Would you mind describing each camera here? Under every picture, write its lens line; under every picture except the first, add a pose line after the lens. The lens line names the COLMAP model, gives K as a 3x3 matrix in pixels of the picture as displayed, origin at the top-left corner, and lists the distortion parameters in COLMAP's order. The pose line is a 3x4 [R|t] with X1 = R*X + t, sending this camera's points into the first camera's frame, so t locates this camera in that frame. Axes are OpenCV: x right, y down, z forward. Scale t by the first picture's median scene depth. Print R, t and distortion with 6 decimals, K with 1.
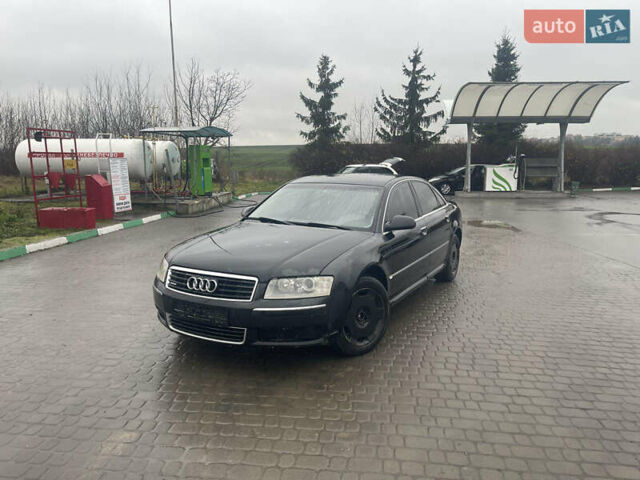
lens RADIAL K [[482.6, 0, 316.1], [0, 482.6, 236.8], [0, 0, 1]] dist [0.073640, -0.114585]
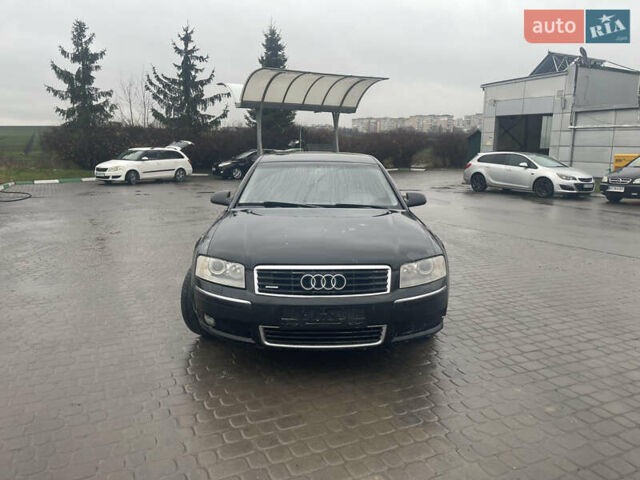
lens RADIAL K [[482.5, 0, 311.9], [0, 482.5, 240.6], [0, 0, 1]] dist [0.061736, -0.087524]
pose [[0.862210, -0.089582, 0.498566, -0.130681], [0.072194, 0.995923, 0.054095, -0.003350], [-0.501379, -0.010648, 0.865162, 0.061697]]
